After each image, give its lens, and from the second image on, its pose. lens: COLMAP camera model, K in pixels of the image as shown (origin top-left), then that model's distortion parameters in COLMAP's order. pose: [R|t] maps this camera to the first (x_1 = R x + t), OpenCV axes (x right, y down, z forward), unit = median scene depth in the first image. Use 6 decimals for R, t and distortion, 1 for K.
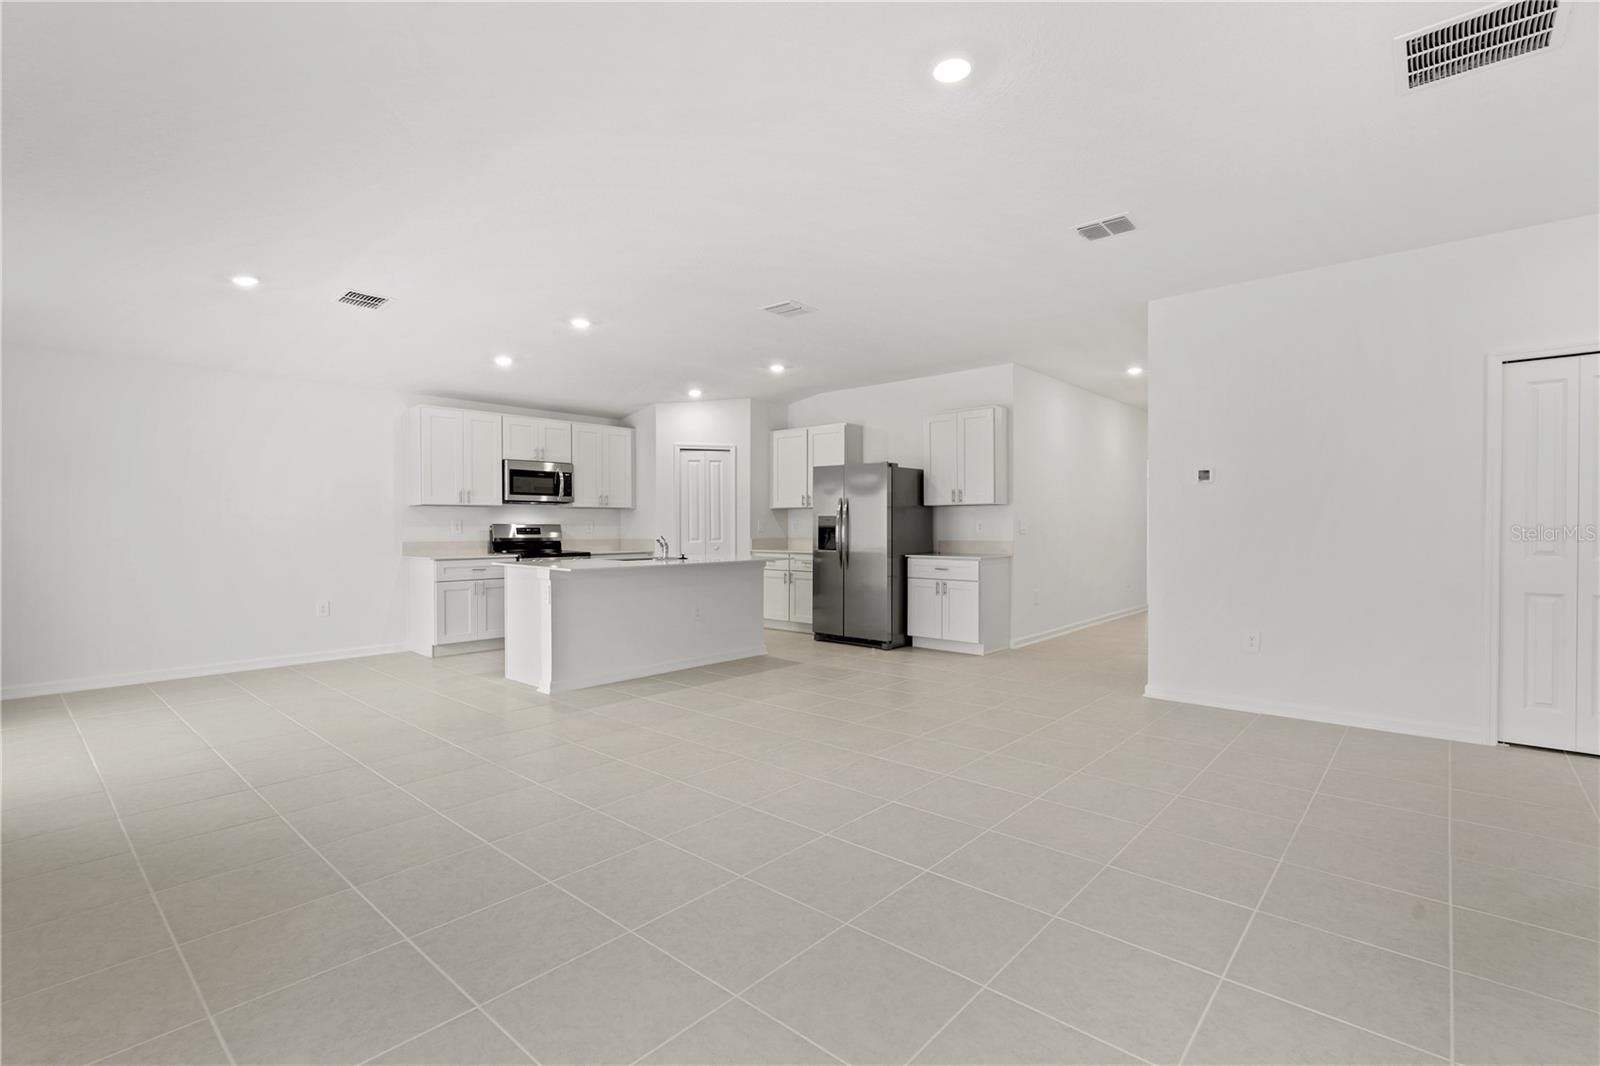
lens RADIAL K [[733.7, 0, 798.4], [0, 733.7, 528.6], [0, 0, 1]] dist [0.001220, 0.000506]
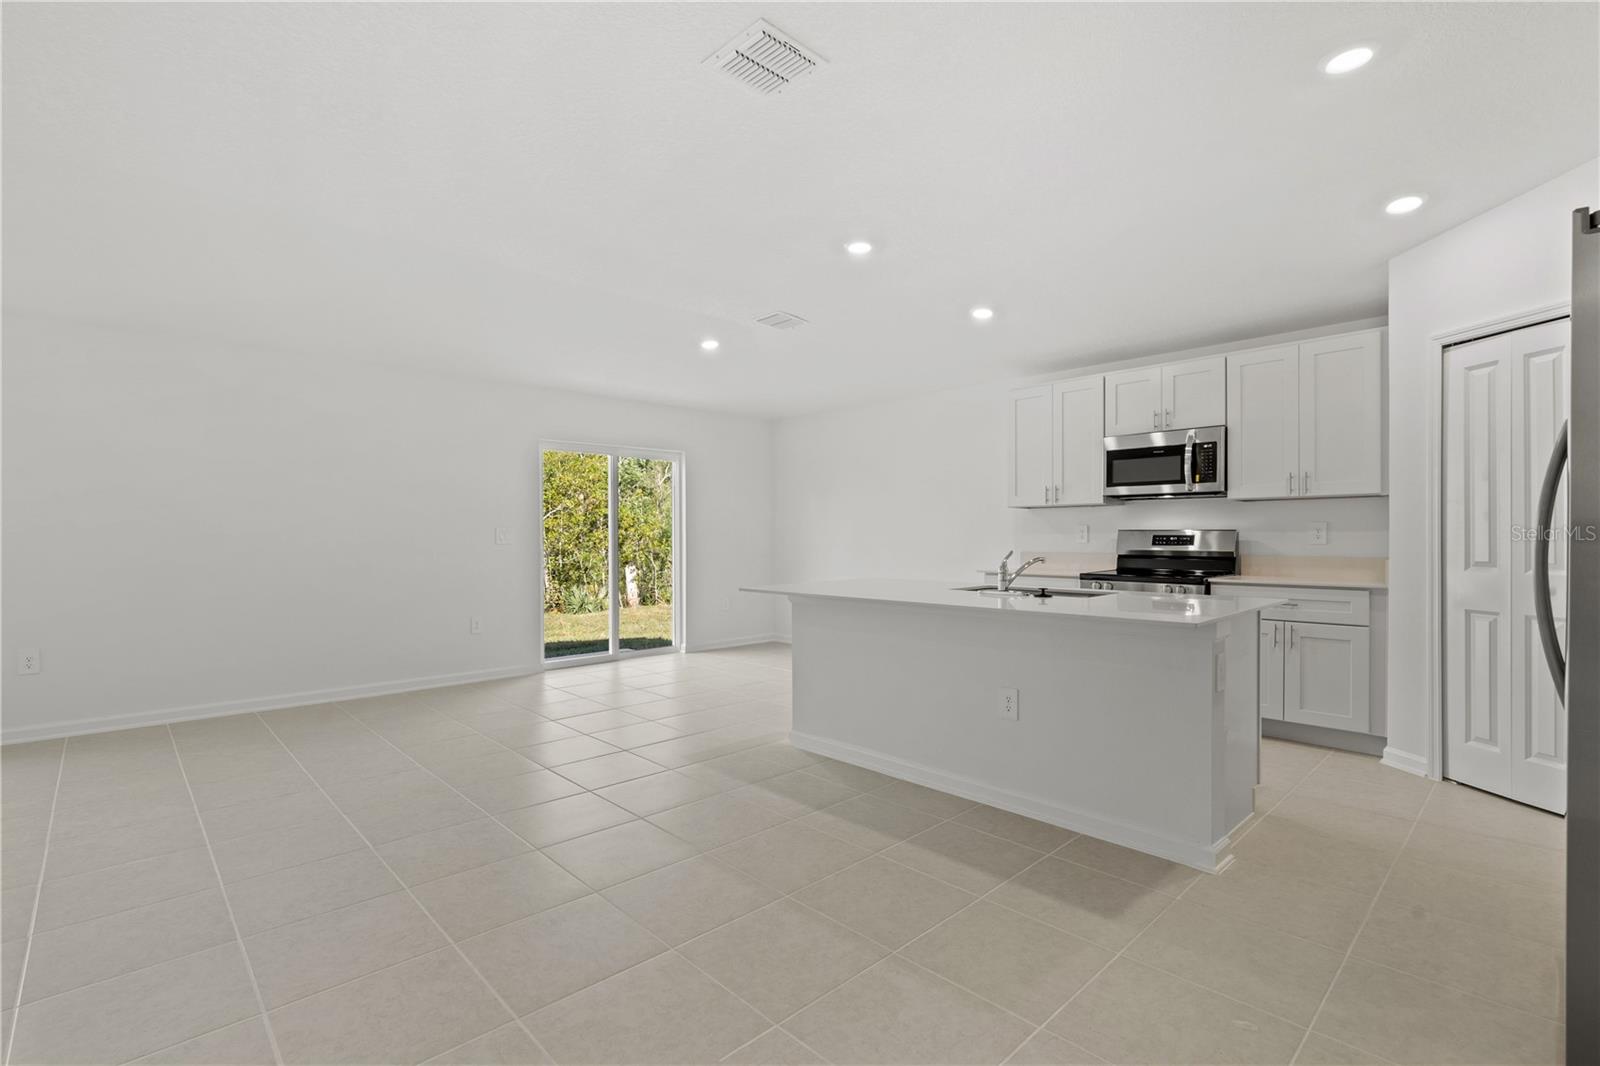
lens RADIAL K [[733.7, 0, 798.8], [0, 733.7, 537.6], [0, 0, 1]] dist [0.001220, 0.000506]
pose [[-0.067532, 0.005315, -0.997703, 0.300107], [-0.002353, 0.999982, 0.005486, -0.002116], [0.997714, 0.002718, -0.067519, 0.723633]]
